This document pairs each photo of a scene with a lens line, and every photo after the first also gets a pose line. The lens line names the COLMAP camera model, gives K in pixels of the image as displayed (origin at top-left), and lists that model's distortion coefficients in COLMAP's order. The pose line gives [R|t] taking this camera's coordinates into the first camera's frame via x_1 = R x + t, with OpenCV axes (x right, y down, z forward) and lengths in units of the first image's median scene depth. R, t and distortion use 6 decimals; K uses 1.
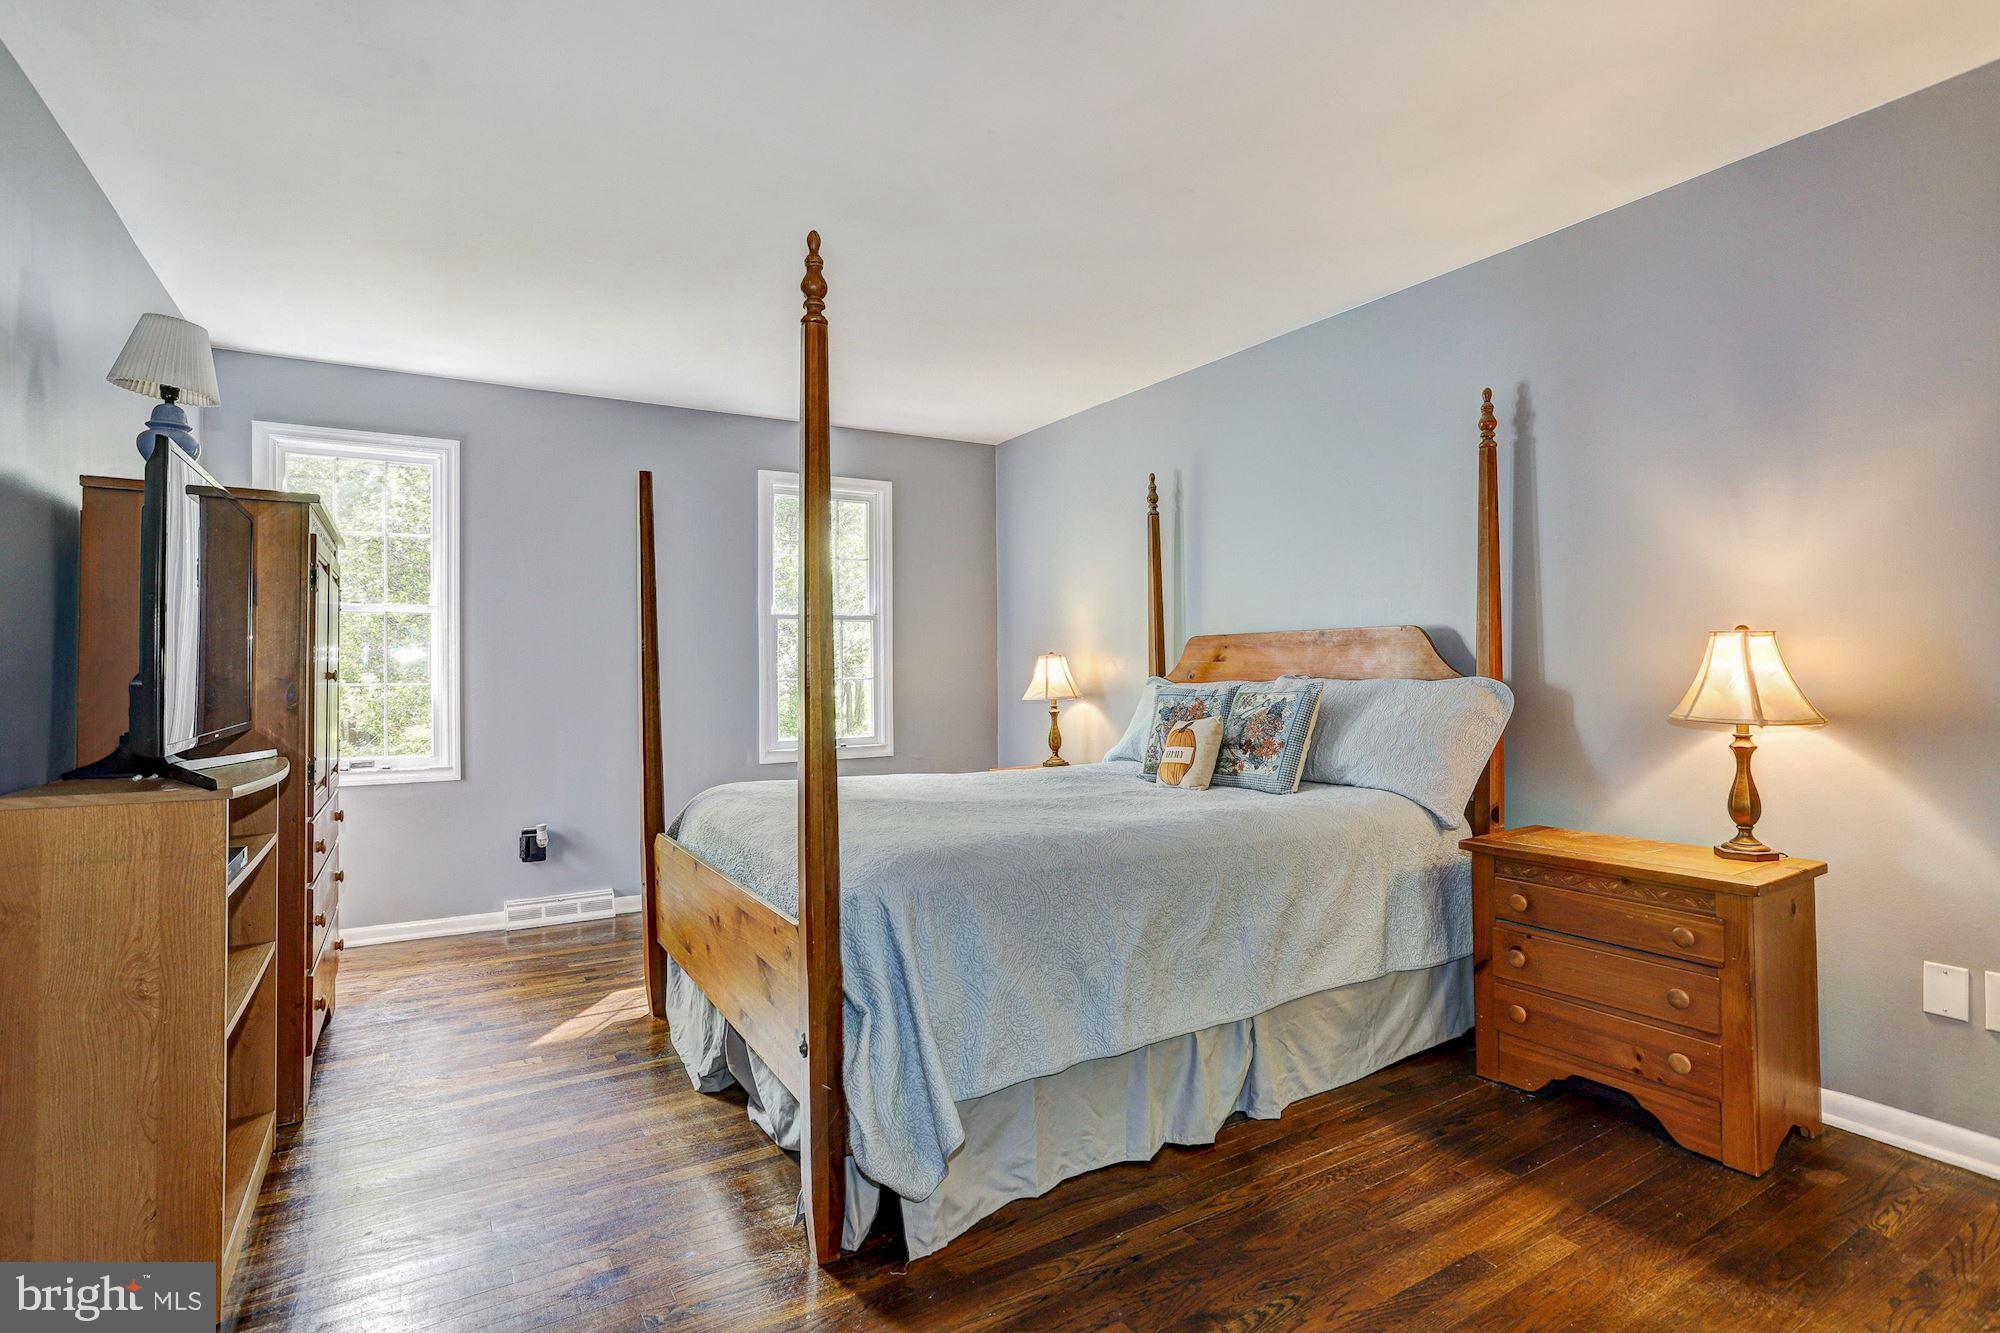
lens RADIAL K [[965.6, 0, 1002.1], [0, 965.6, 668.6], [0, 0, 1]] dist [-0.022531, 0.009483]
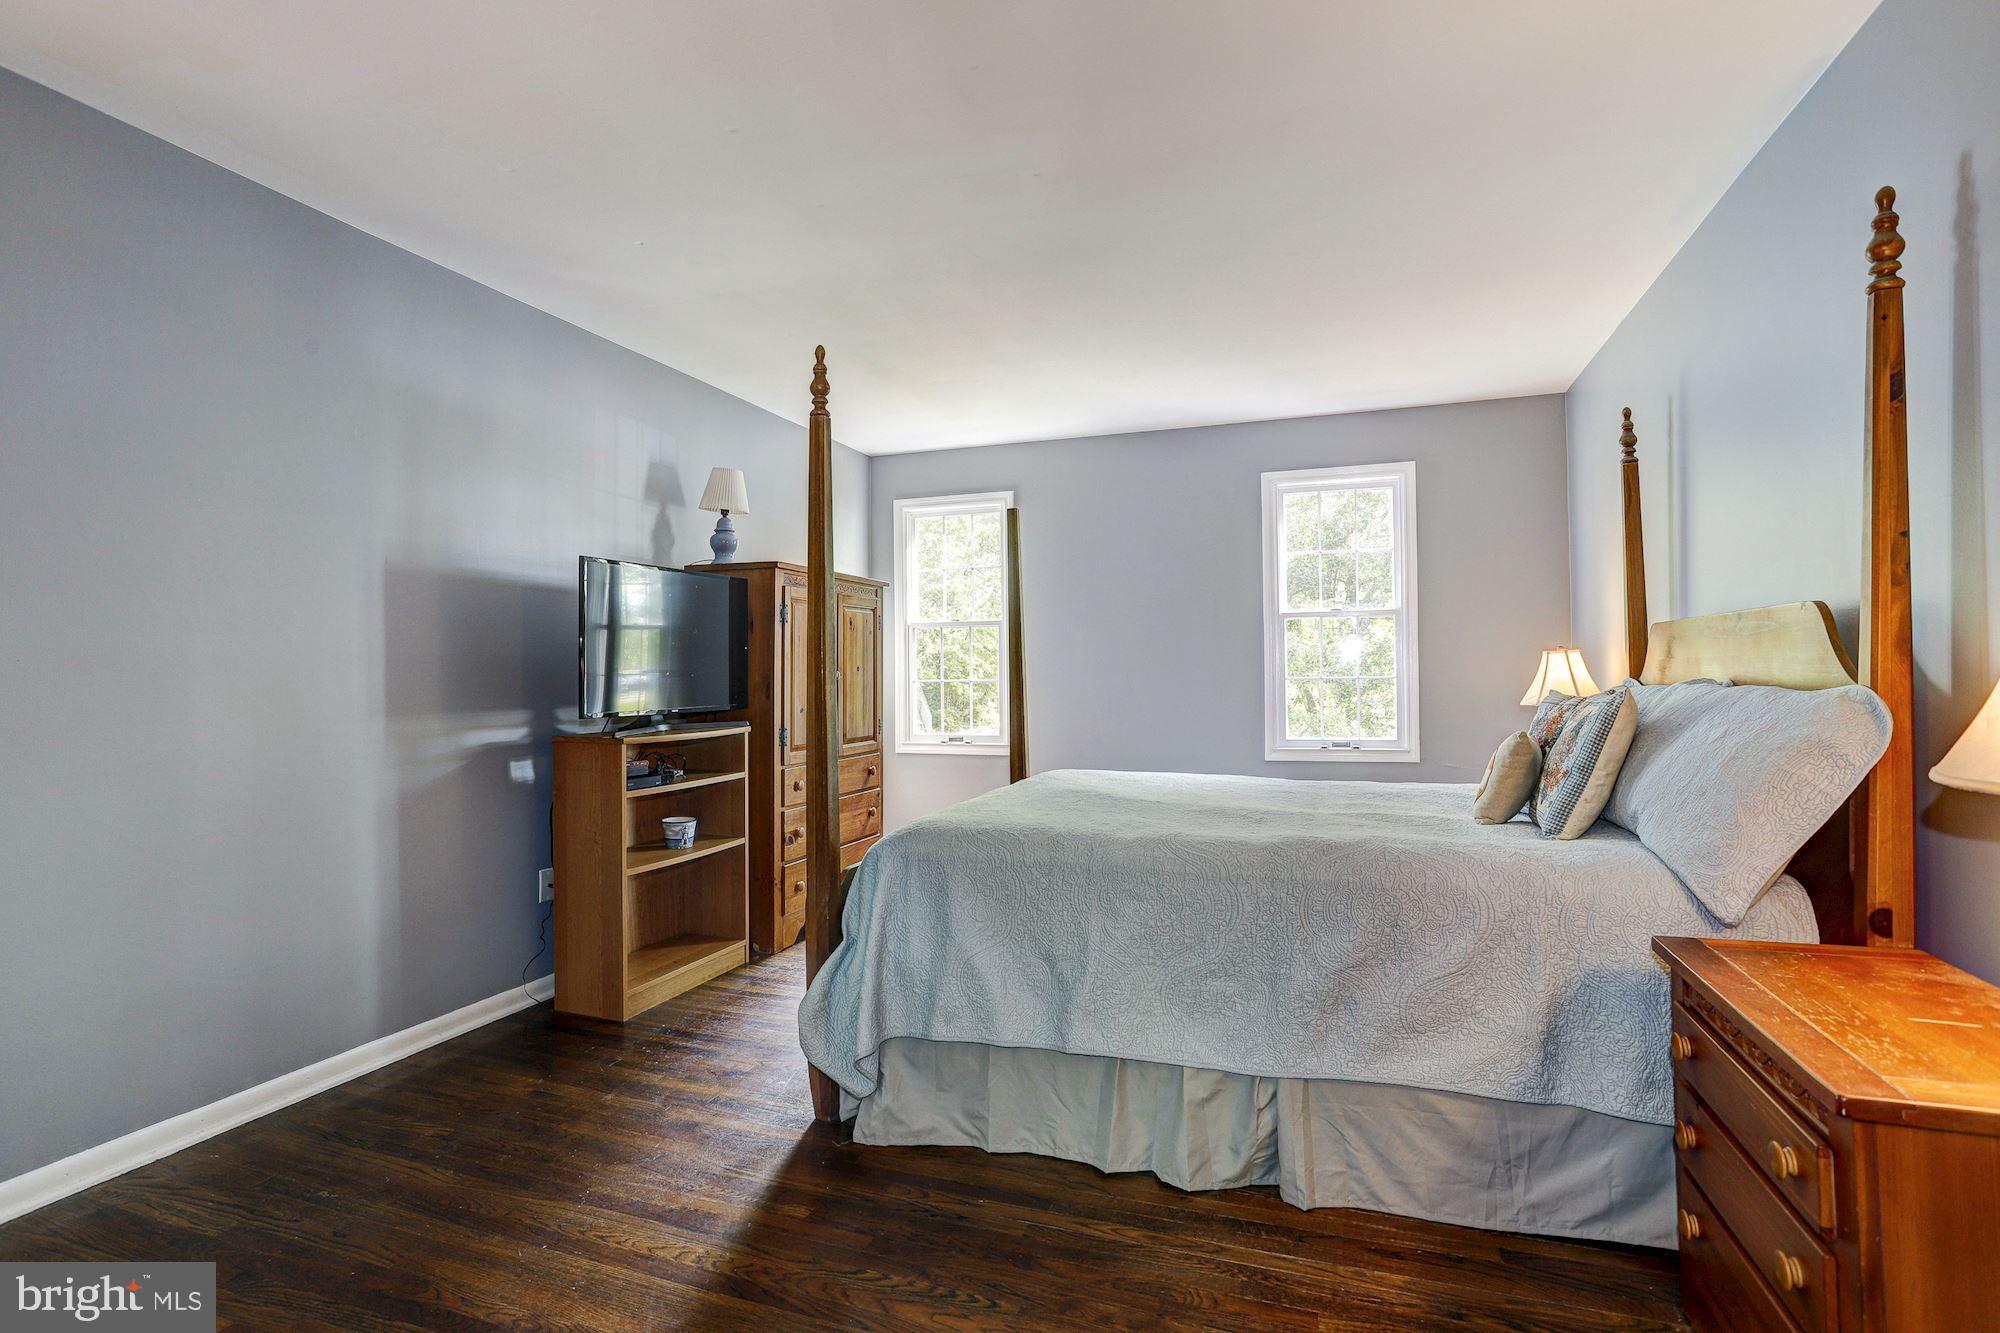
lens RADIAL K [[971.0, 0, 984.8], [0, 971.0, 666.0], [0, 0, 1]] dist [-0.043757, 0.010974]
pose [[0.620165, -0.002183, -0.784468, 0.730036], [0.004401, 0.999990, 0.000696, -0.006243], [0.784459, -0.003884, 0.620169, 0.255788]]
